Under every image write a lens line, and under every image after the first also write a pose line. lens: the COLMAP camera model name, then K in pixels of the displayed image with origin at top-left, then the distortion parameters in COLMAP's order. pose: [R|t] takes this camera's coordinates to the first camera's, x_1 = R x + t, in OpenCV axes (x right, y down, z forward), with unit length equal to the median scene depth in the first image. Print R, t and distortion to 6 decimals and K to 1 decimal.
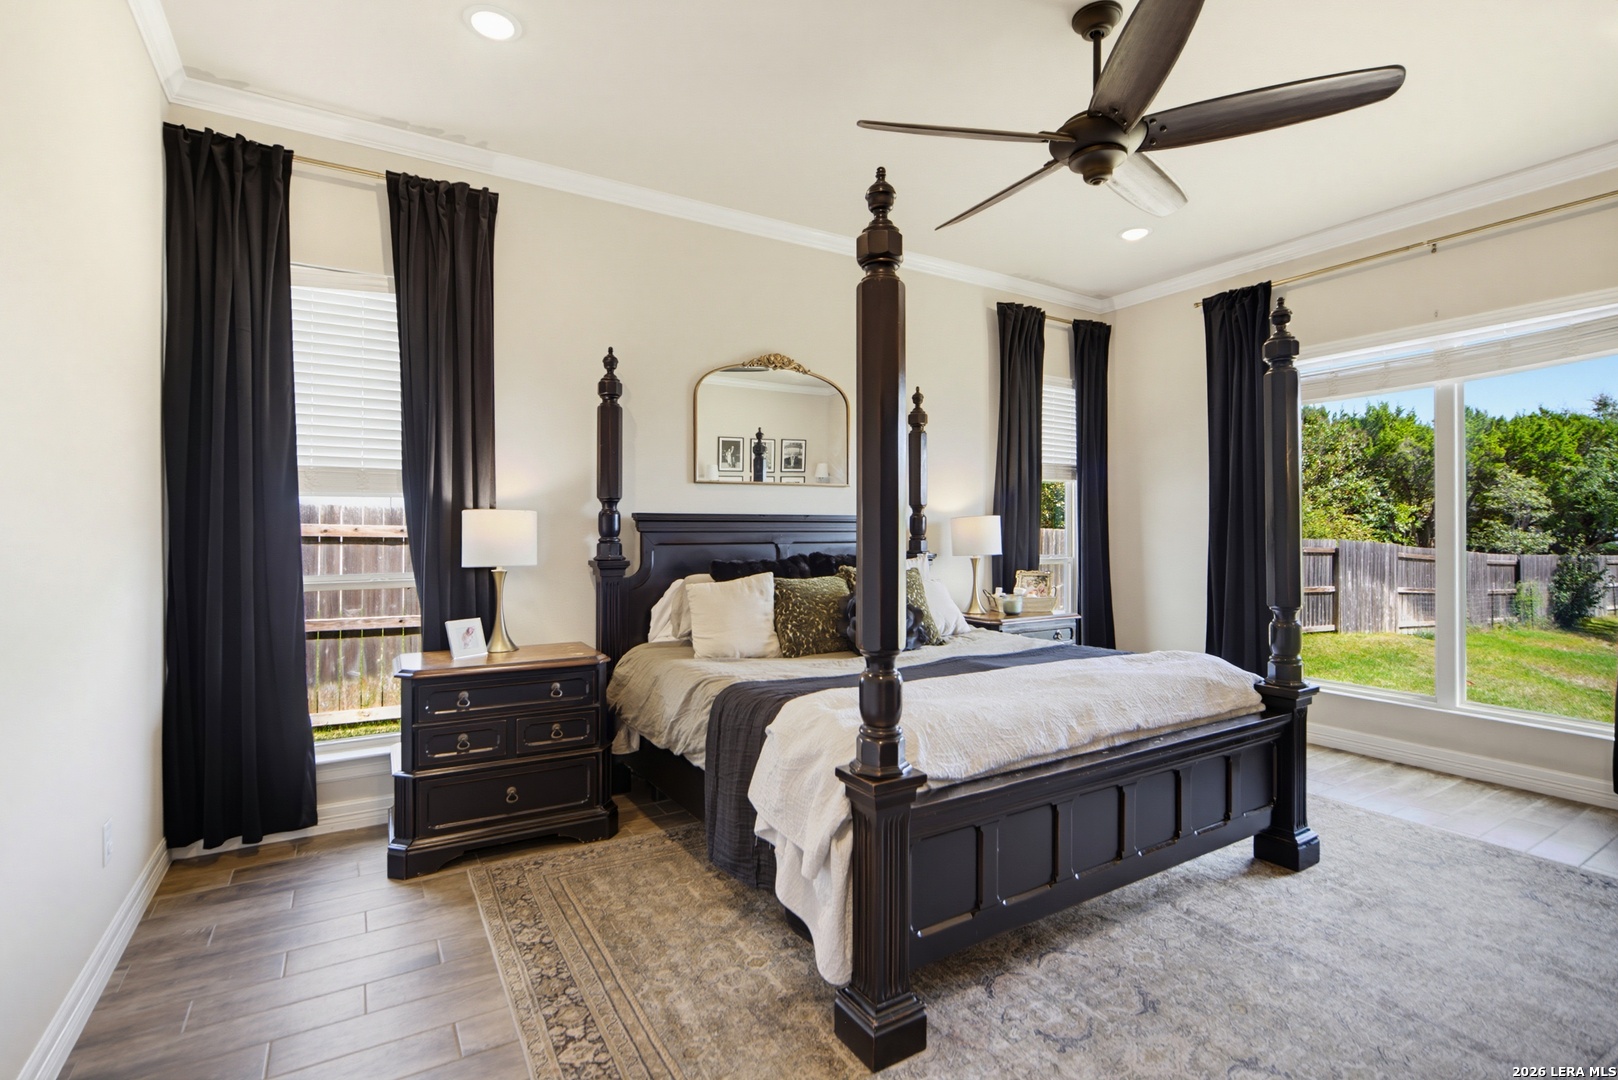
lens RADIAL K [[752.8, 0, 808.7], [0, 752.8, 529.3], [0, 0, 1]] dist [-0.013346, 0.000790]
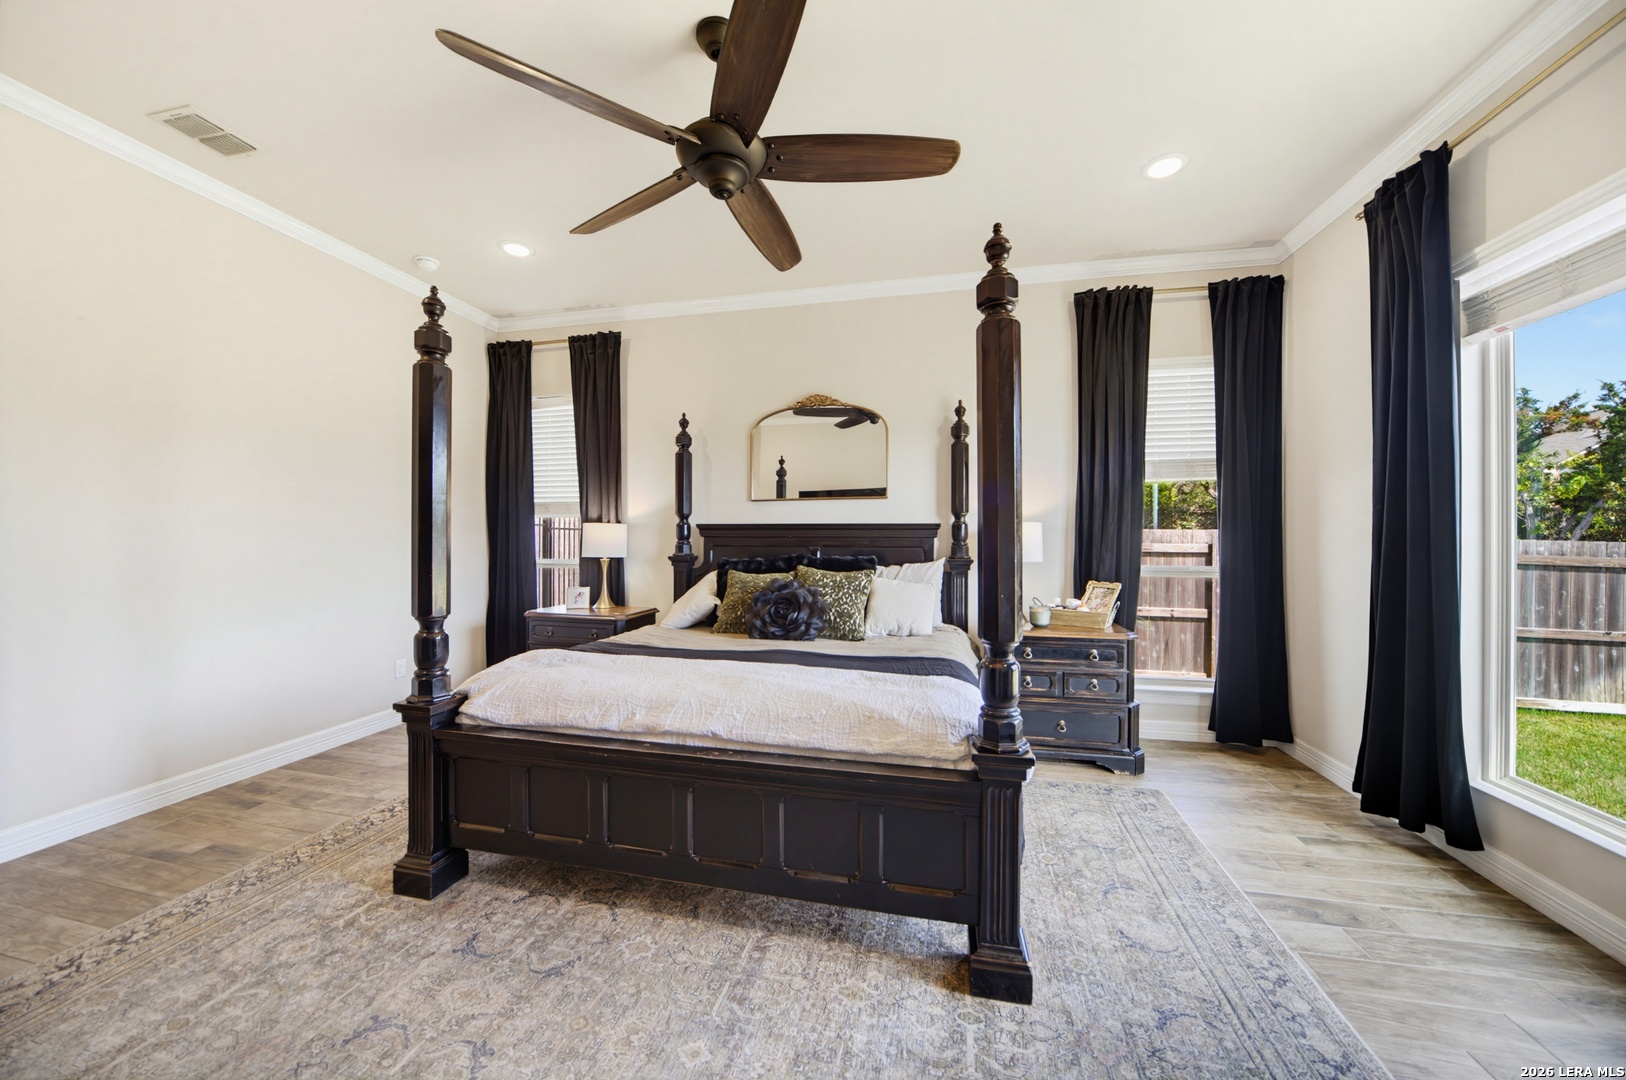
lens RADIAL K [[567.8, 0, 813.0], [0, 567.8, 540.0], [0, 0, 1]] dist [-0.019365, 0.000029]
pose [[0.718160, 0.005235, -0.695858, 0.797155], [-0.002520, 0.999985, 0.004921, 0.003481], [0.695873, -0.001780, 0.718162, 0.422461]]
